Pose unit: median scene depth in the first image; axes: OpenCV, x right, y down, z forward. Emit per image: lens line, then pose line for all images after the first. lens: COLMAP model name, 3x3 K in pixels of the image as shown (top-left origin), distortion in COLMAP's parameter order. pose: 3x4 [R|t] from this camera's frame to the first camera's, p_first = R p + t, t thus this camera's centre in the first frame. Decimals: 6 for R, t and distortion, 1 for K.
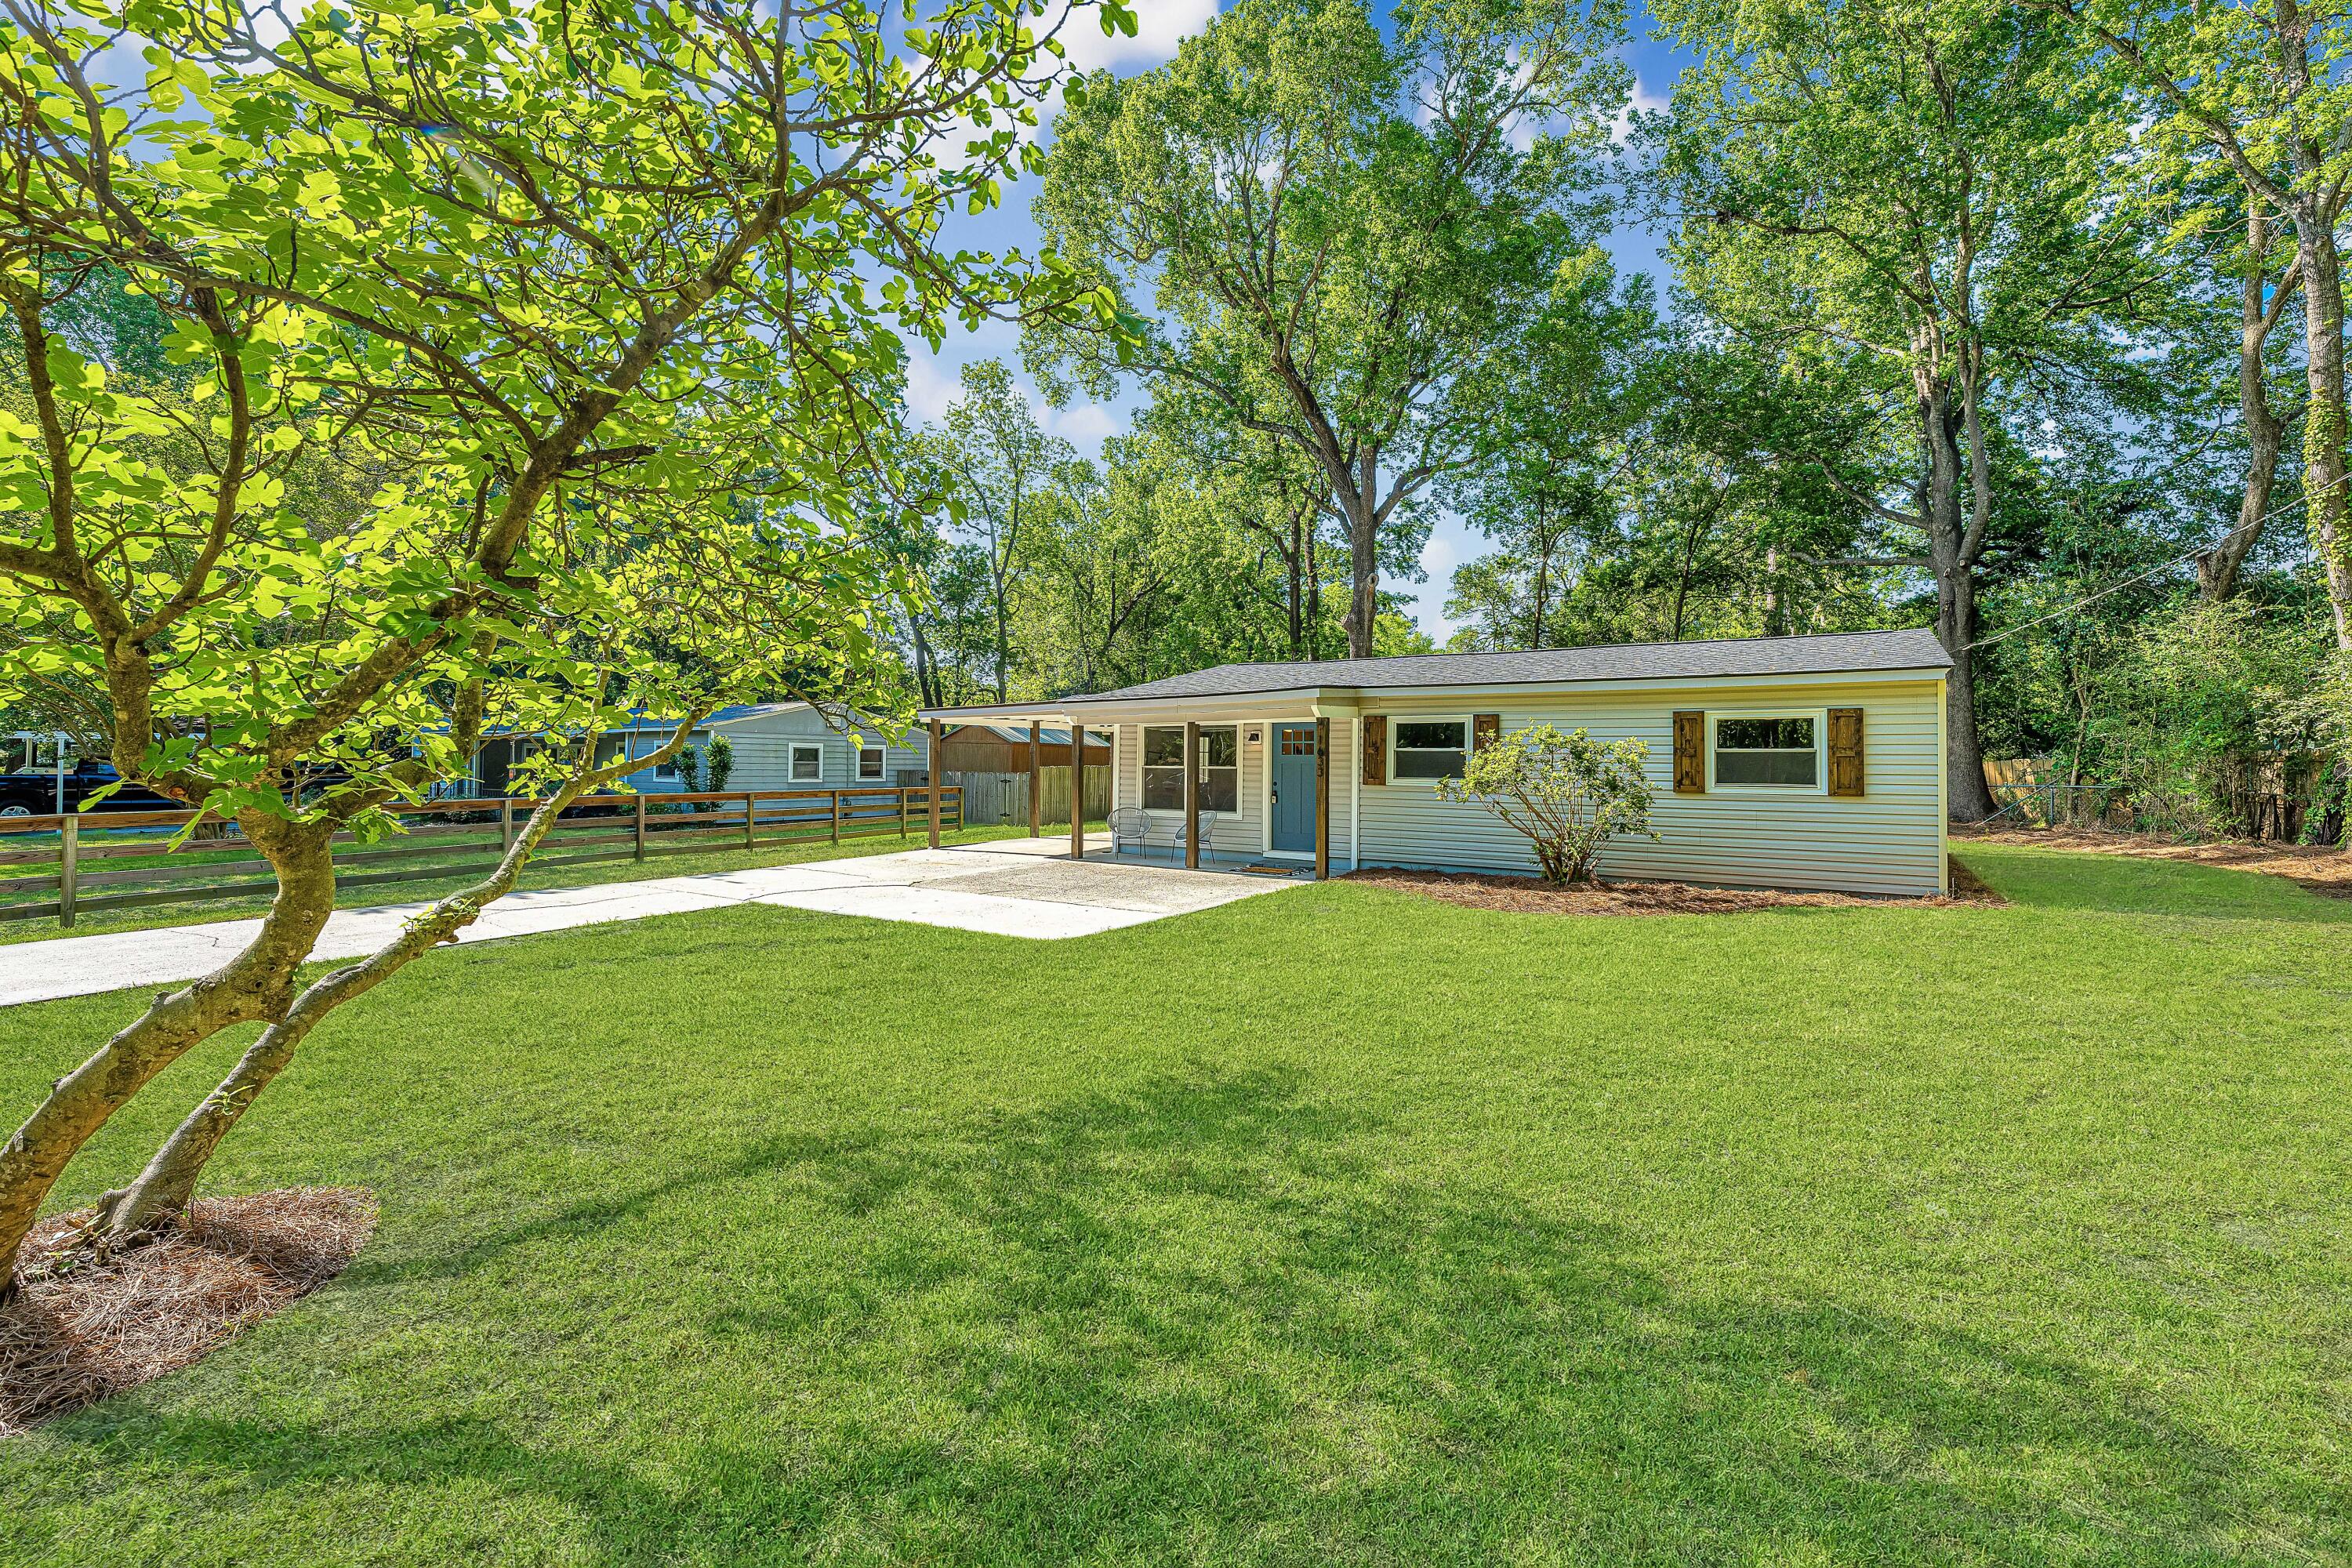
lens RADIAL K [[1021.7, 0, 1182.4], [0, 1021.7, 742.9], [0, 0, 1]] dist [-0.000348, 0.000025]
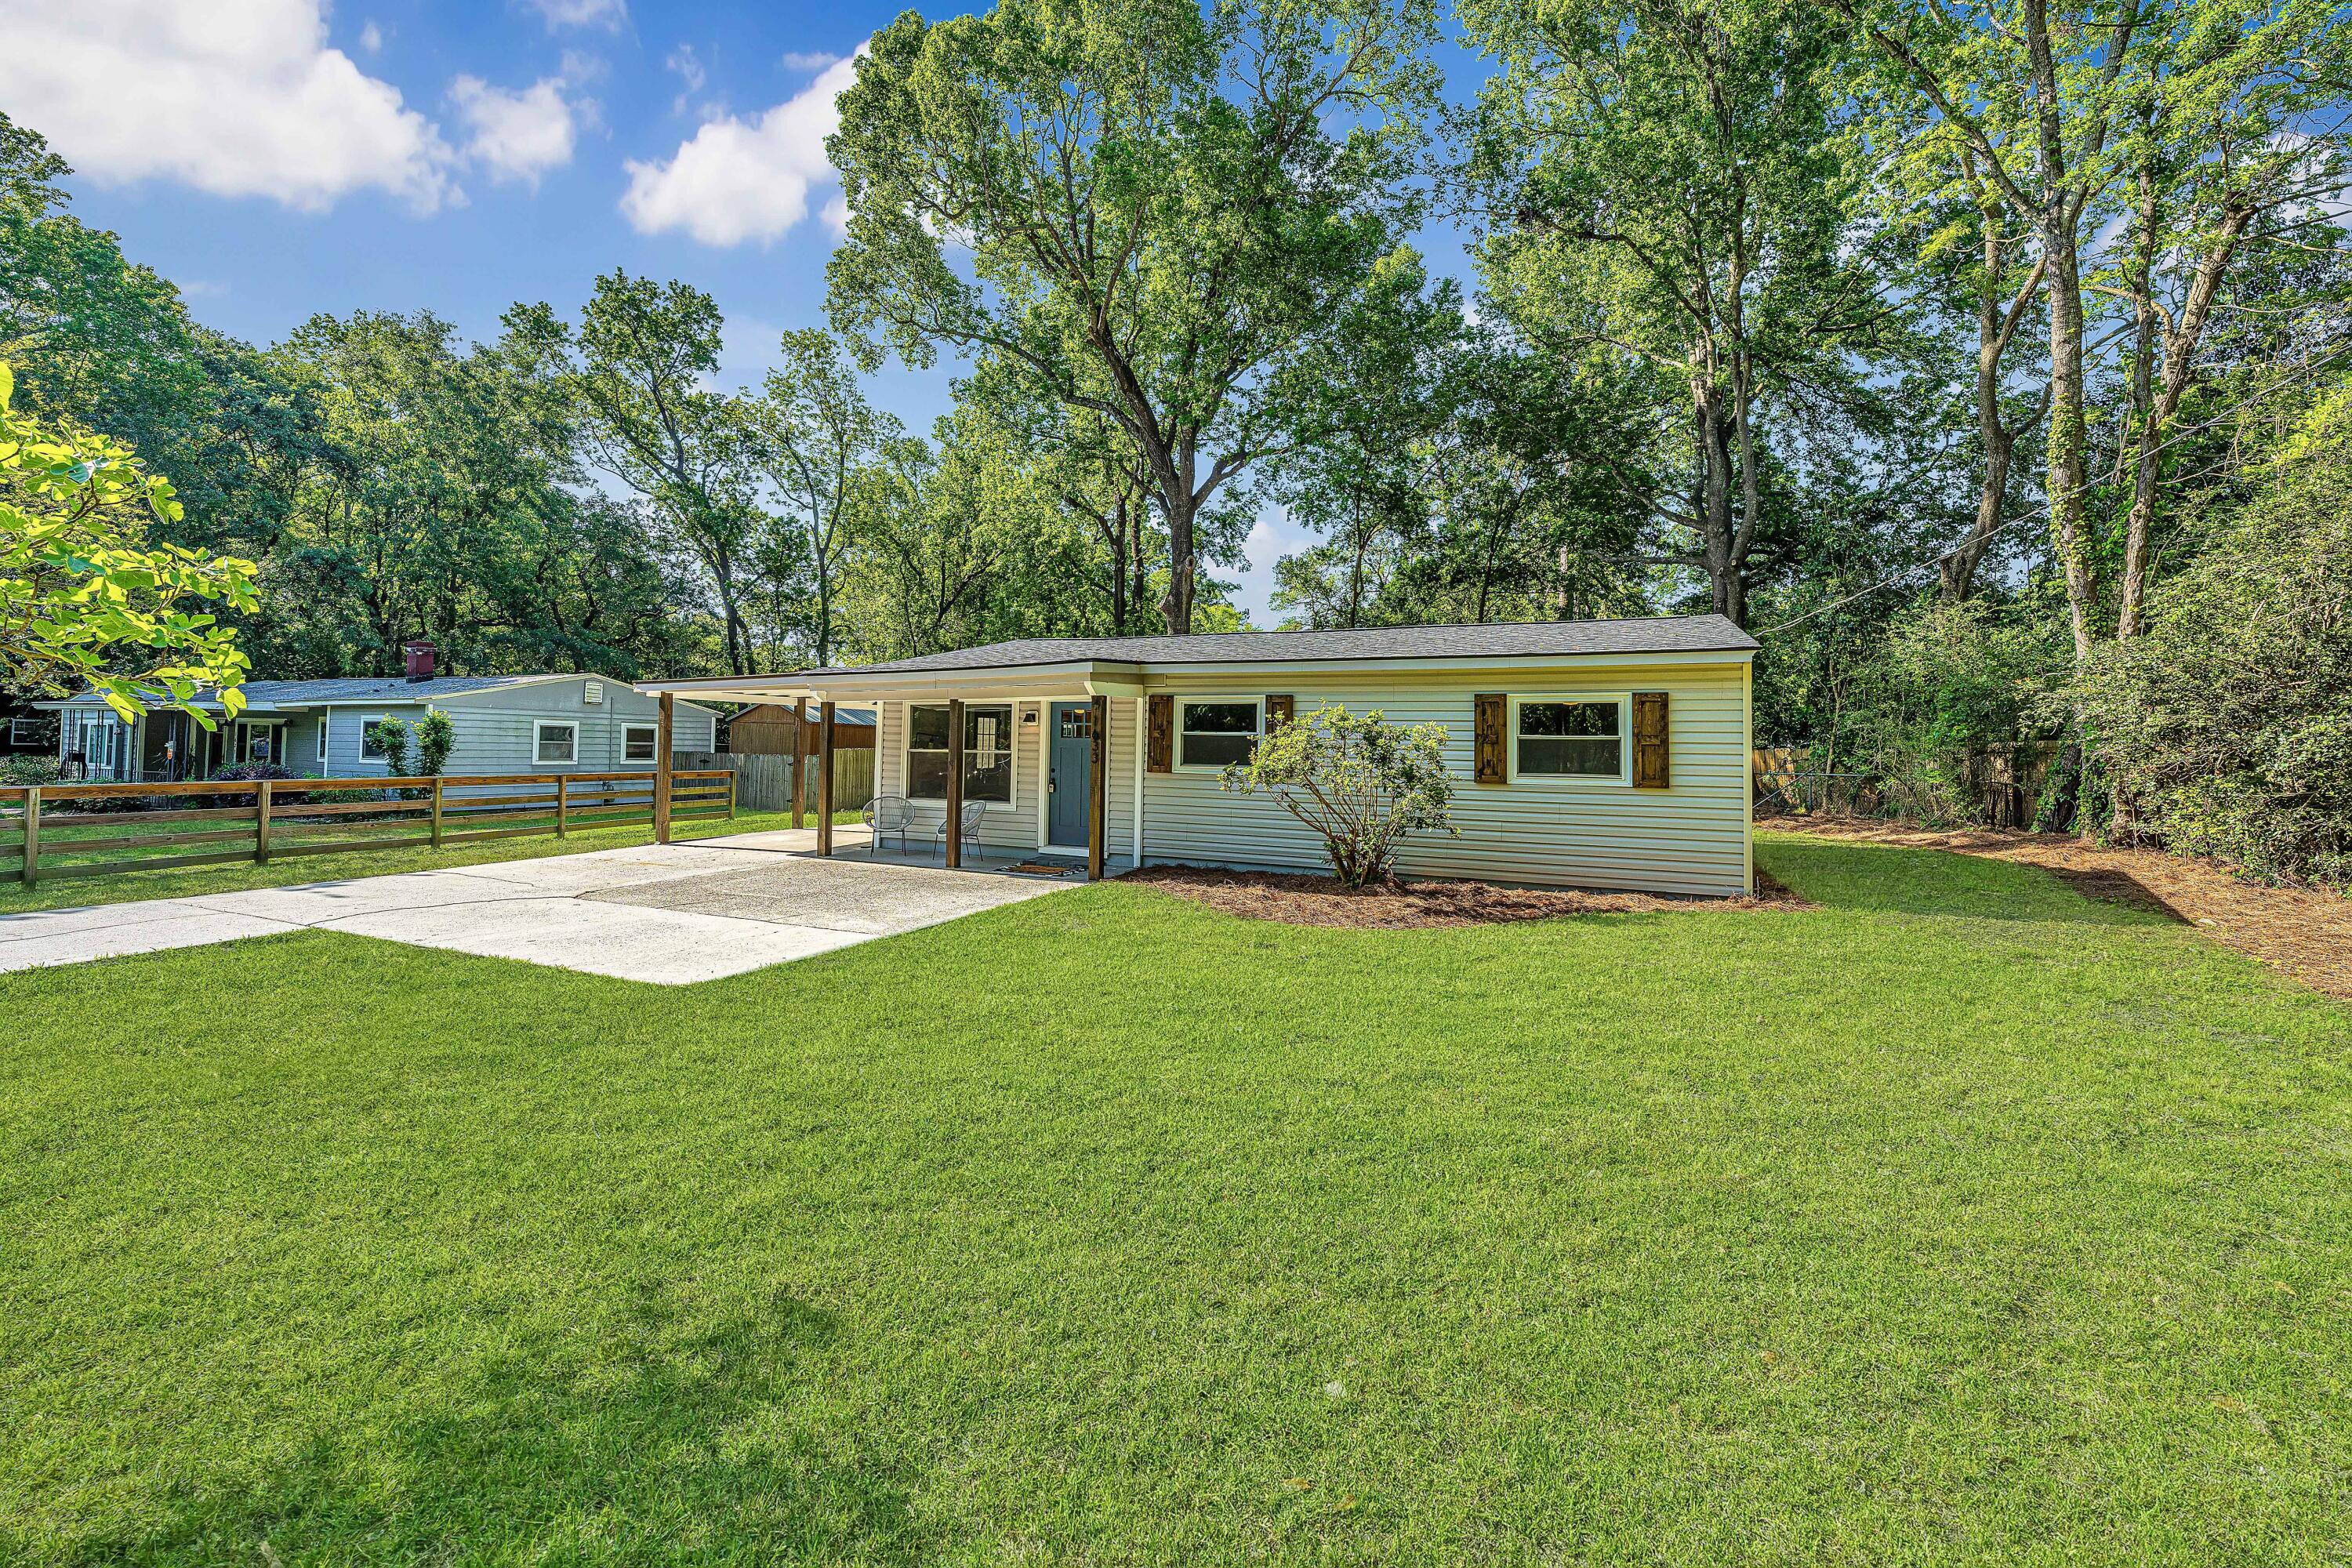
lens RADIAL K [[972.5, 0, 1181.1], [0, 972.5, 713.6], [0, 0, 1]] dist [0.000340, -0.000028]
pose [[0.988285, 0.012569, 0.152099, 0.044835], [-0.010409, 0.999834, -0.014987, 0.001256], [-0.152262, 0.013229, 0.988252, 0.091254]]
